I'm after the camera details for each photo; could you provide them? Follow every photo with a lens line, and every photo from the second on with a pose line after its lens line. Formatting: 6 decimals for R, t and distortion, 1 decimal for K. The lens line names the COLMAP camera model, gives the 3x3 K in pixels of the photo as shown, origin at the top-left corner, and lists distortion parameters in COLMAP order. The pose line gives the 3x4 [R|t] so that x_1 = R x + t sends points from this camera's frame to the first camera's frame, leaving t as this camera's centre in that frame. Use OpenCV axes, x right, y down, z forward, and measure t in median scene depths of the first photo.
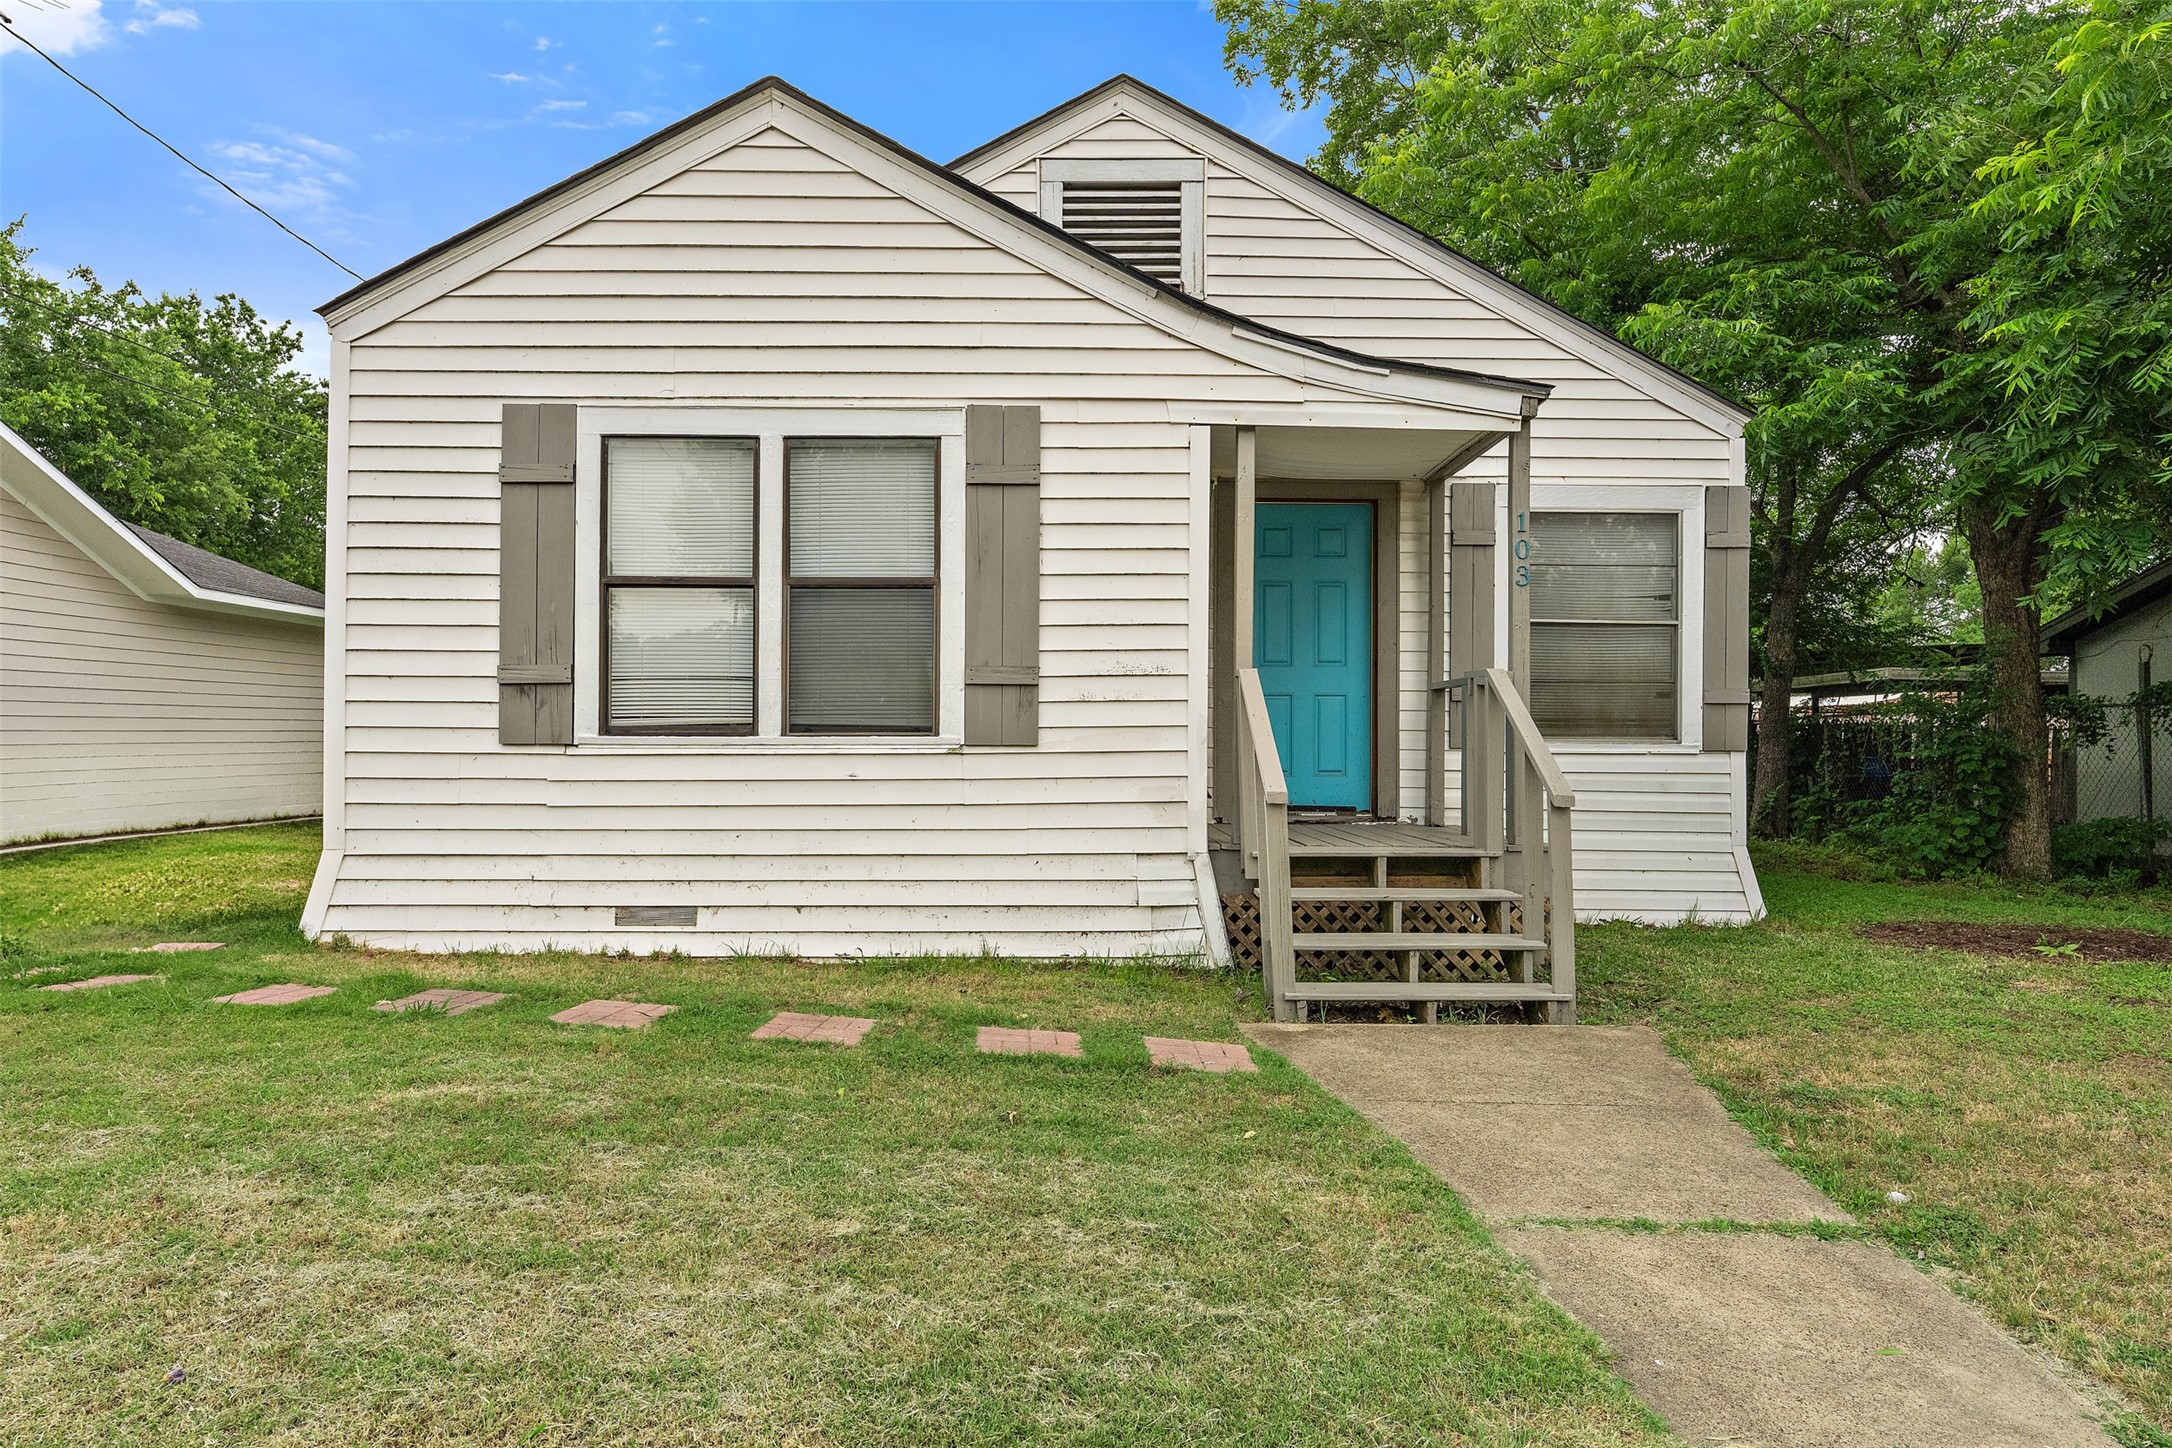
lens RADIAL K [[1273.1, 0, 1056.7], [0, 1273.1, 736.2], [0, 0, 1]] dist [-0.001095, 0.000141]
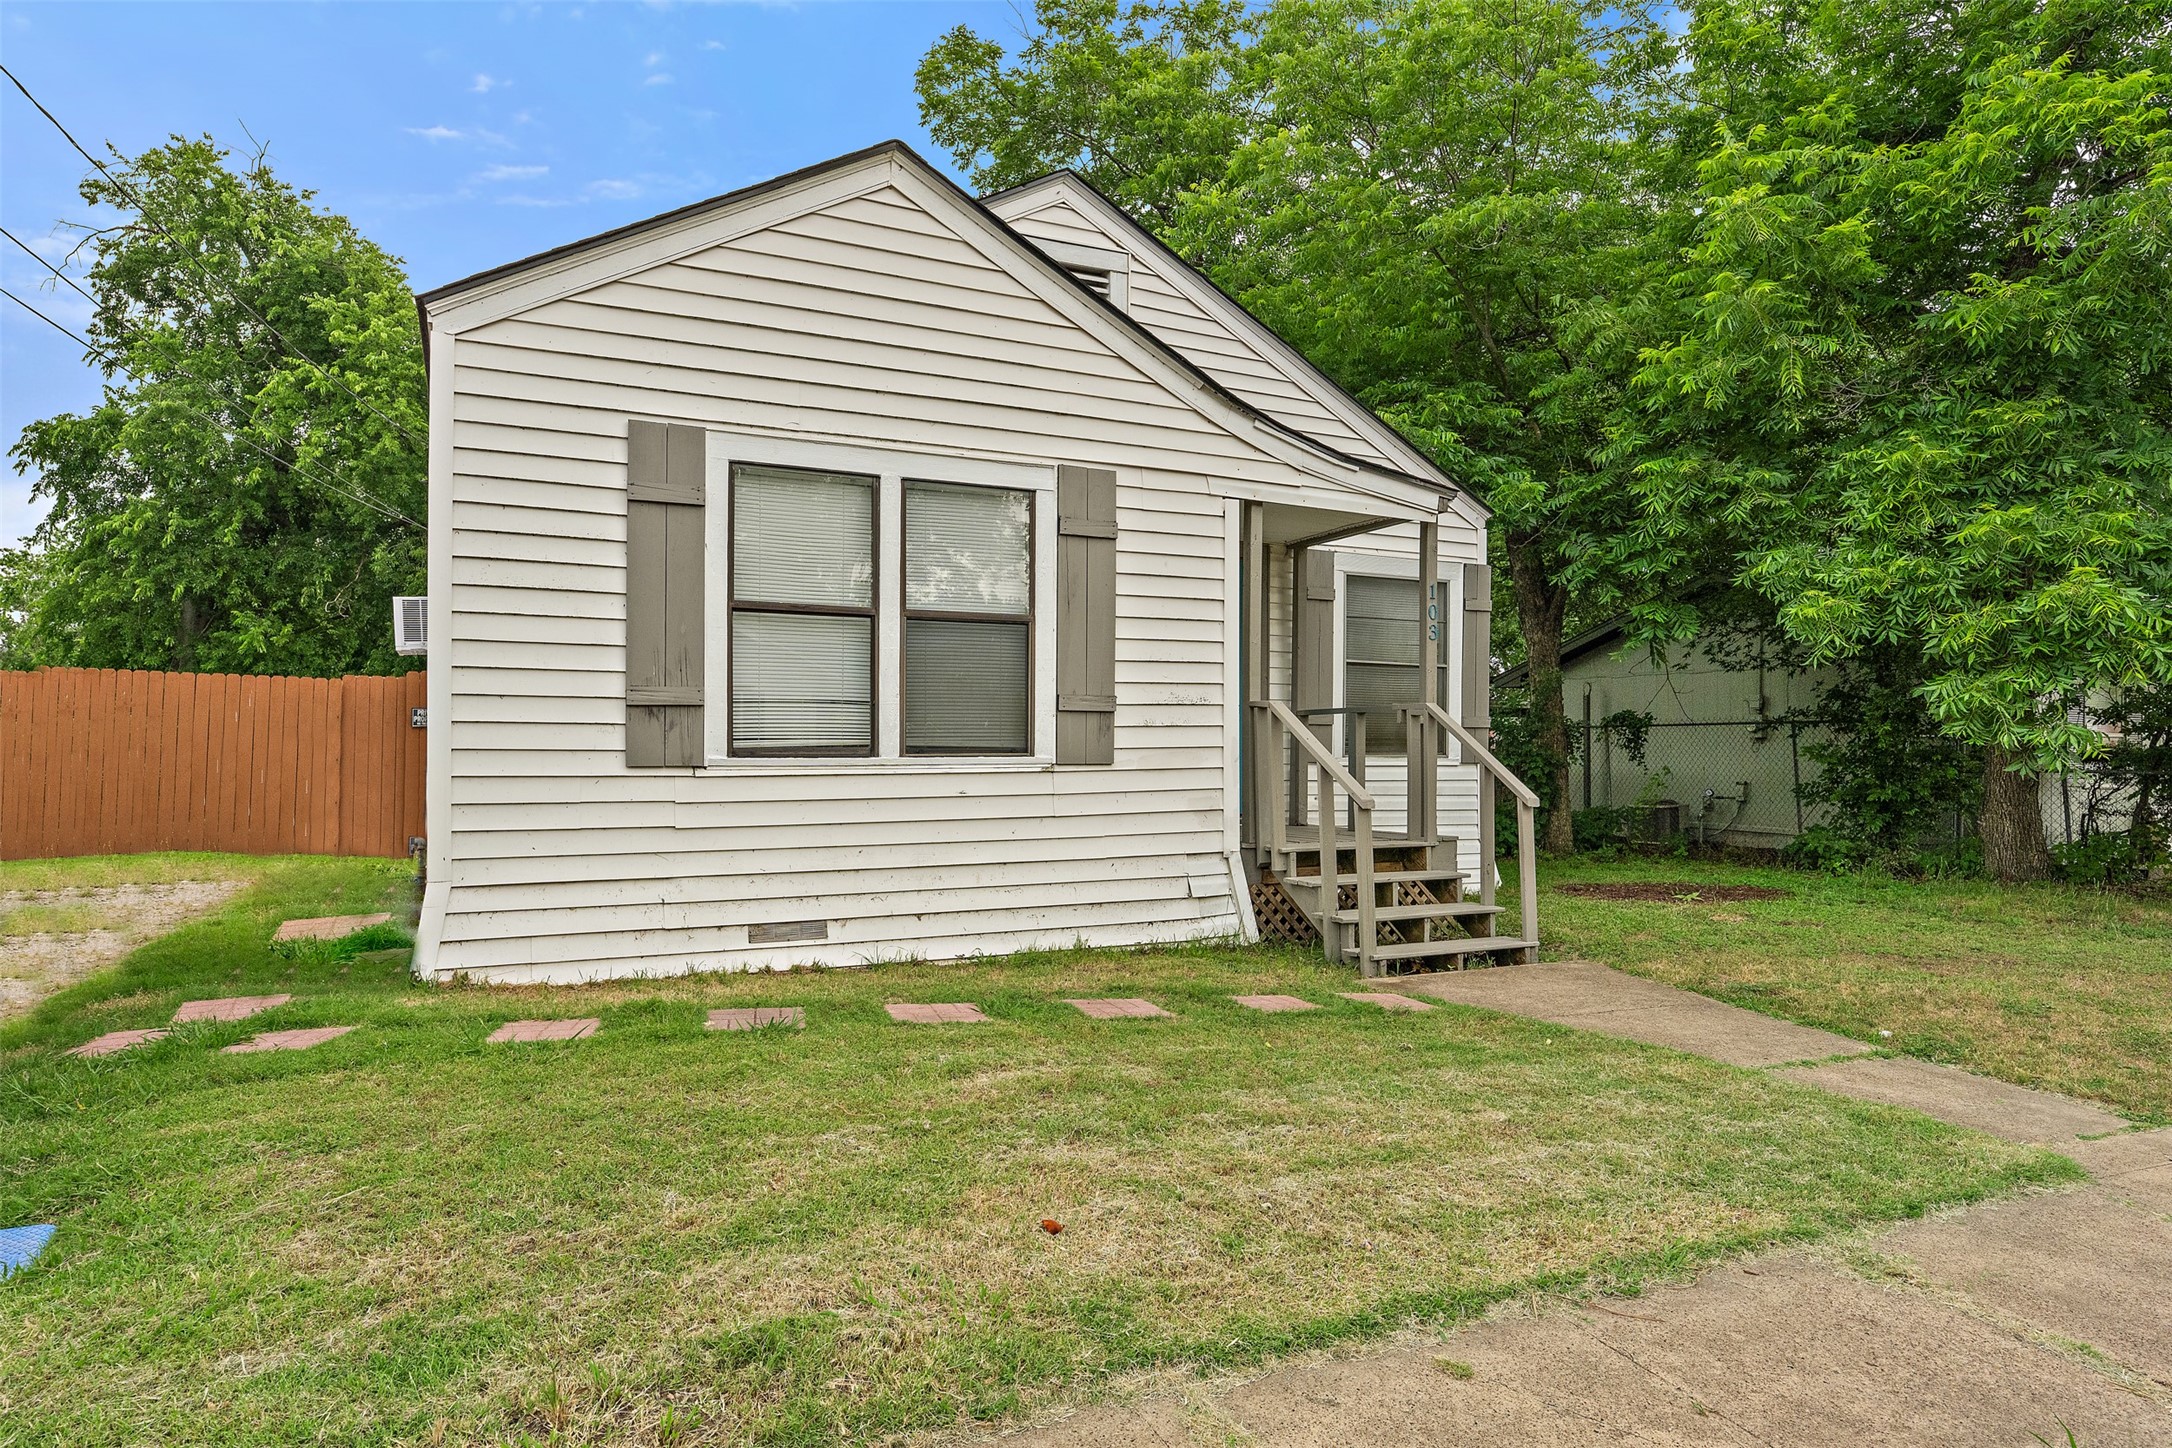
lens RADIAL K [[1273.1, 0, 1064.7], [0, 1273.1, 753.9], [0, 0, 1]] dist [-0.001095, 0.000141]
pose [[0.905041, -0.003638, 0.425310, -0.546482], [0.000249, 0.999968, 0.008022, -0.011301], [-0.425325, -0.007154, 0.905012, -0.030398]]
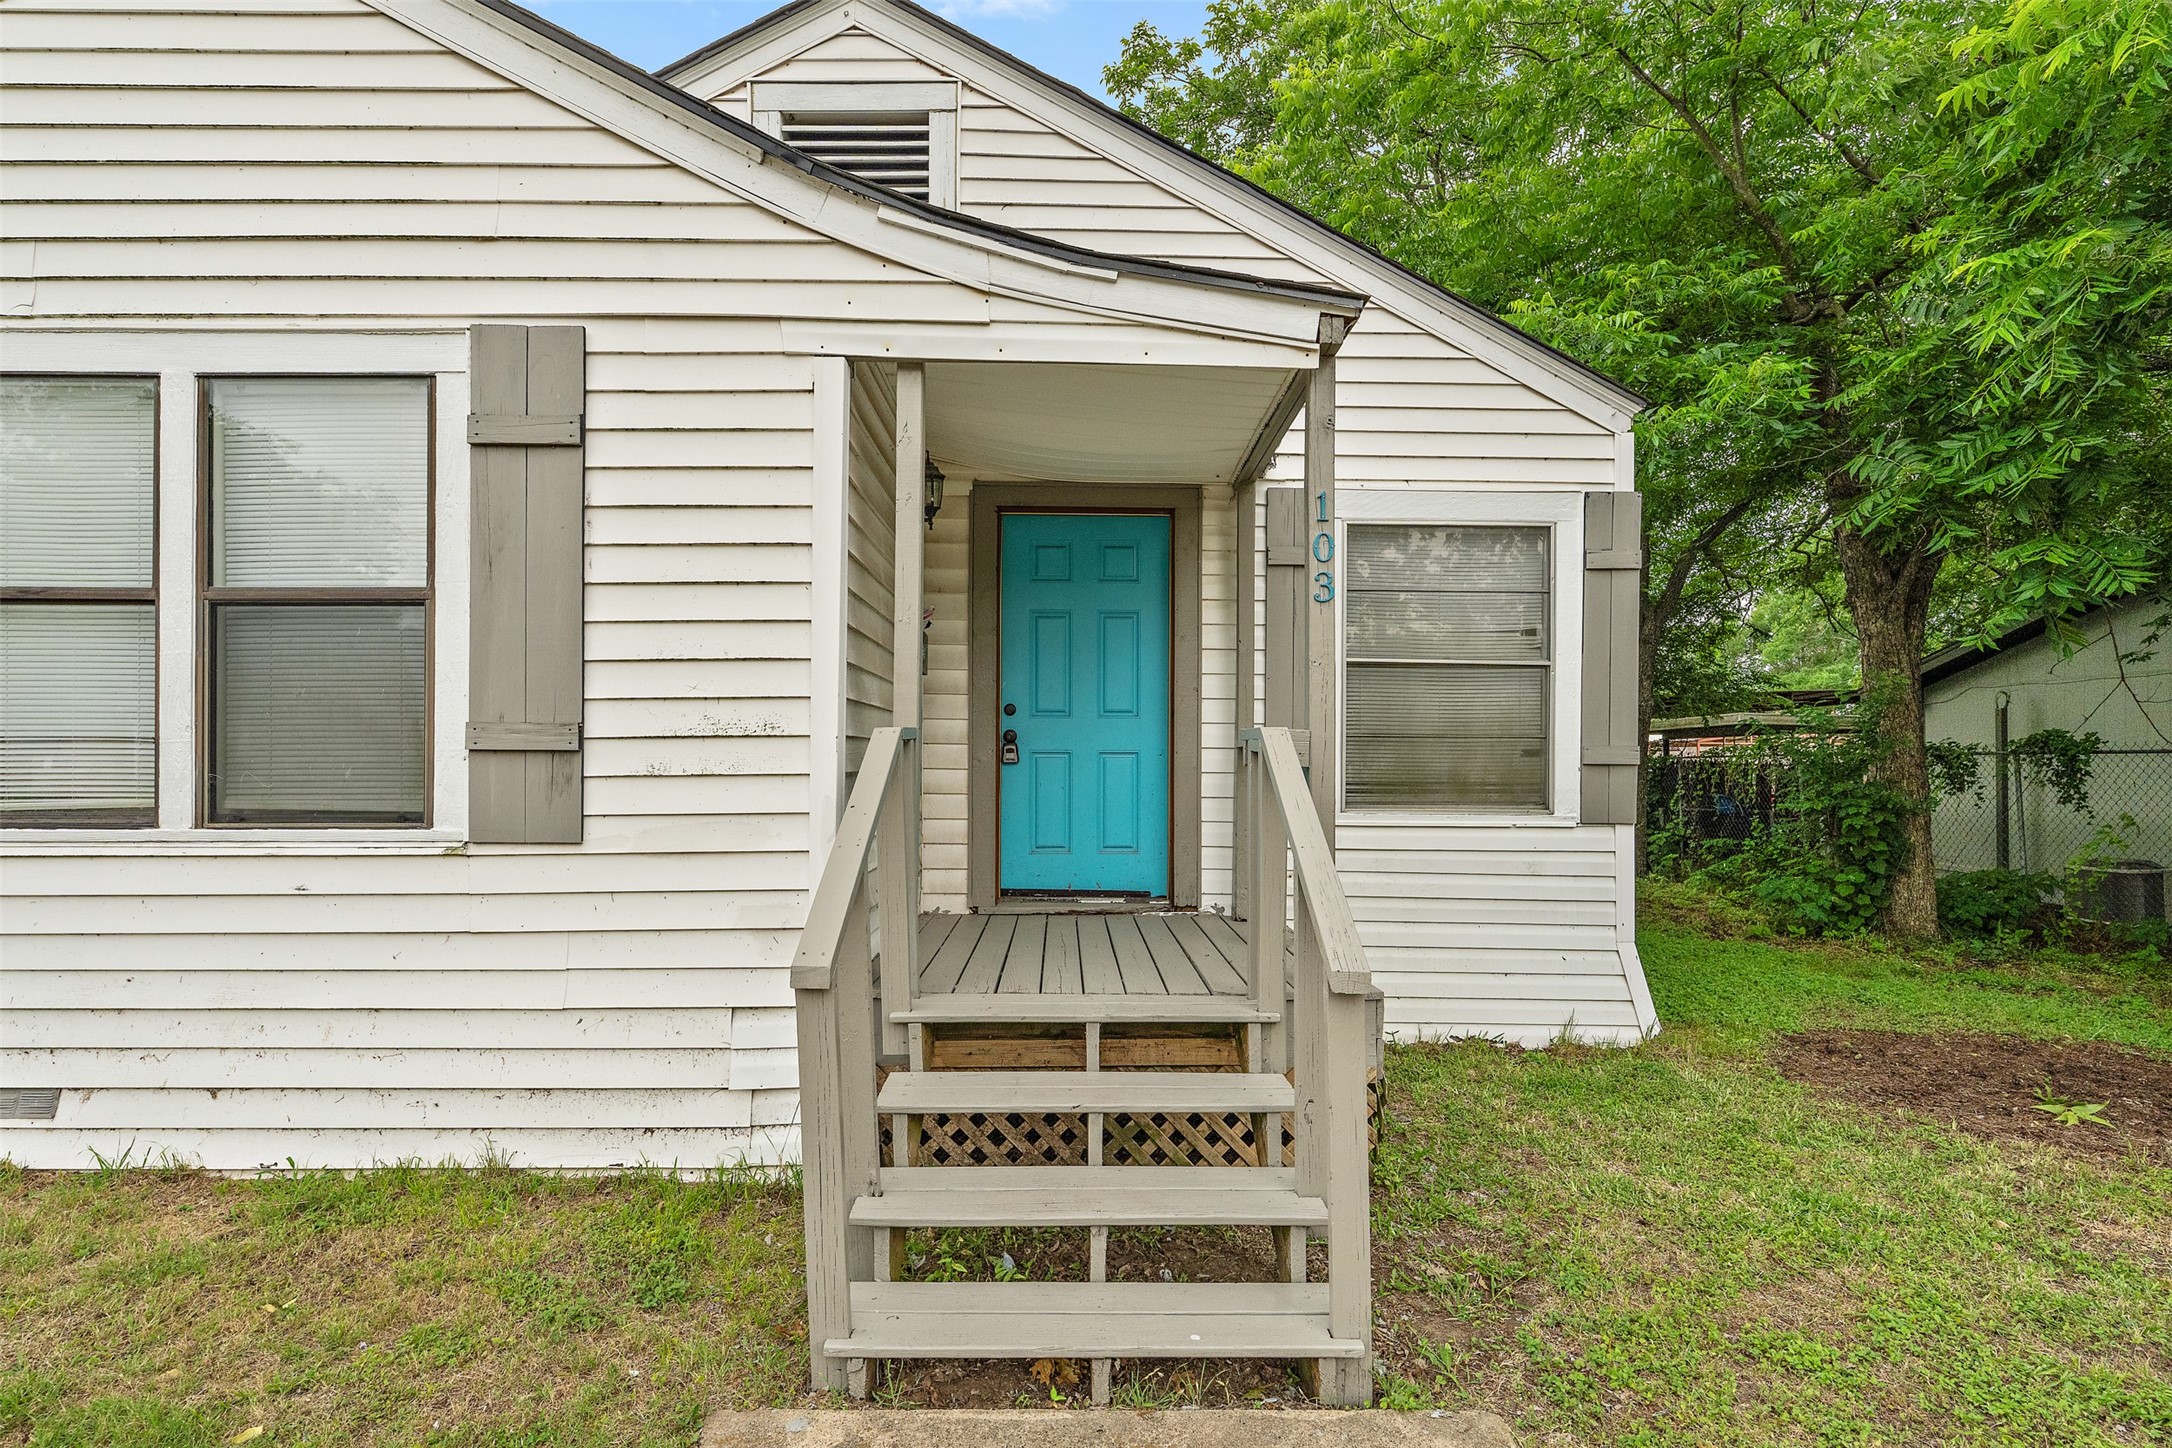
lens RADIAL K [[963.1, 0, 1066.6], [0, 963.1, 763.4], [0, 0, 1]] dist [-0.004314, 0.000556]
pose [[0.999999, 0.000149, -0.001540, 0.236105], [-0.000145, 0.999997, 0.002485, -0.035105], [0.001540, -0.002484, 0.999996, 0.502830]]
